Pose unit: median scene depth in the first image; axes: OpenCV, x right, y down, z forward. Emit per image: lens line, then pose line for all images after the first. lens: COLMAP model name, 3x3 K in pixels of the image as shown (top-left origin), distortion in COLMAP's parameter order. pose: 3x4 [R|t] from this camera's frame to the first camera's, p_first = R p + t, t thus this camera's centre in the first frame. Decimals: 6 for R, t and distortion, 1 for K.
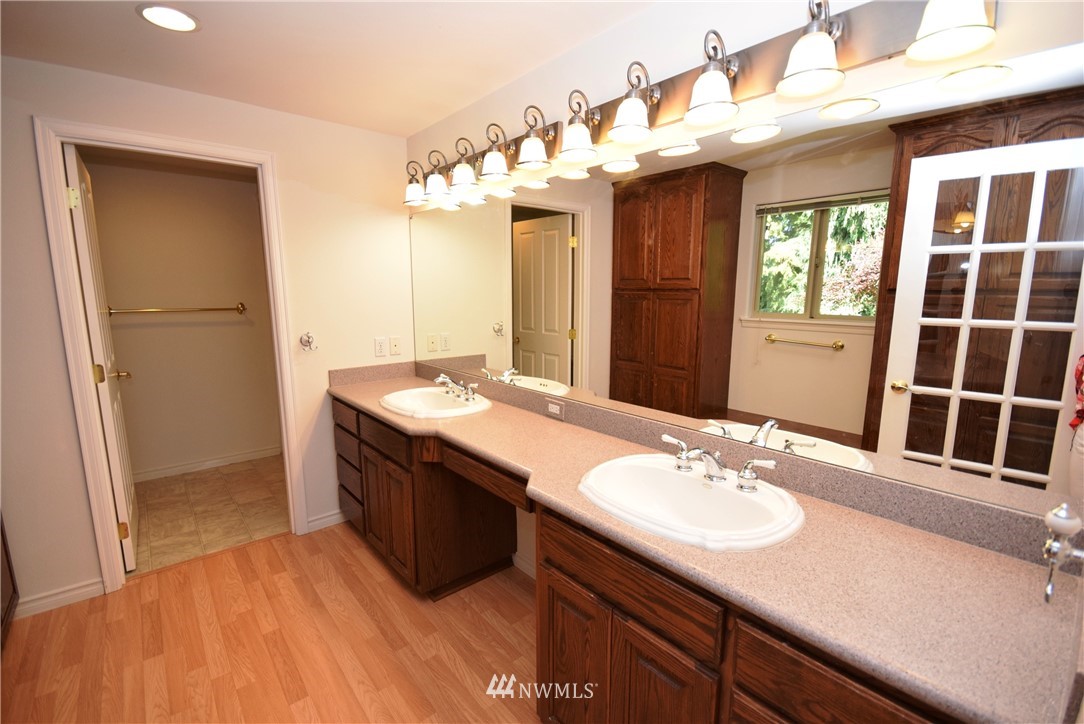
lens RADIAL K [[479.7, 0, 542.7], [0, 479.7, 365.4], [0, 0, 1]] dist [0.001434, 0.000137]
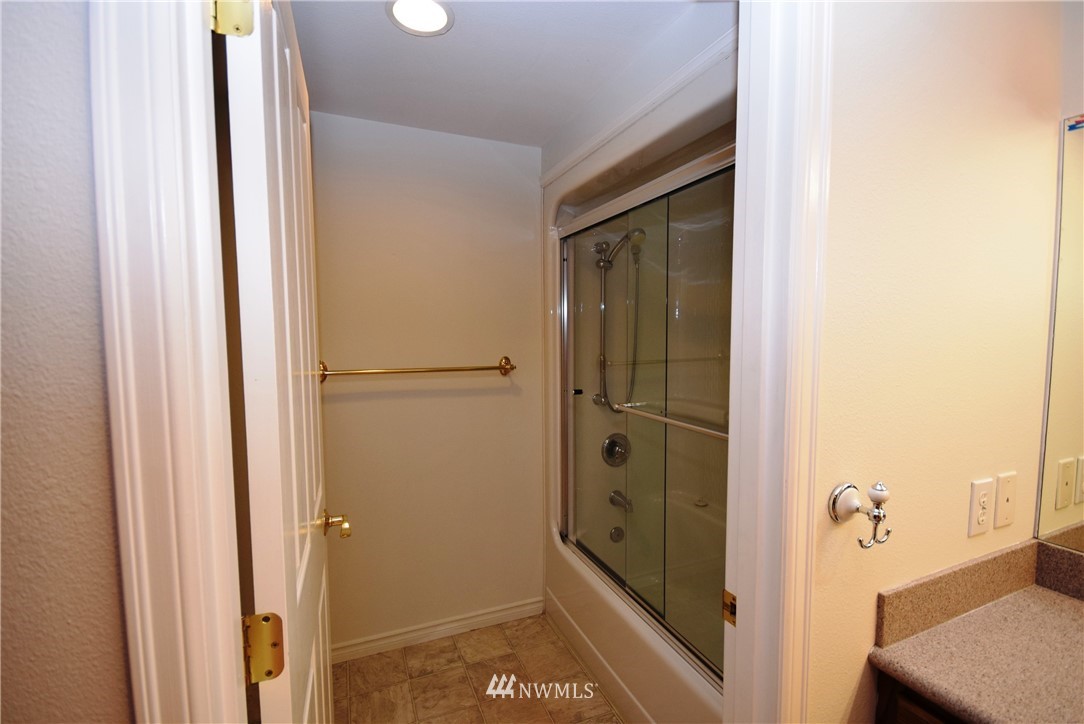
lens RADIAL K [[479.7, 0, 543.7], [0, 479.7, 363.0], [0, 0, 1]] dist [0.001434, 0.000137]
pose [[0.952240, 0.013627, -0.305048, -0.434551], [-0.041381, 0.995547, -0.084703, -0.080489], [0.302535, 0.093281, 0.948563, 0.487344]]
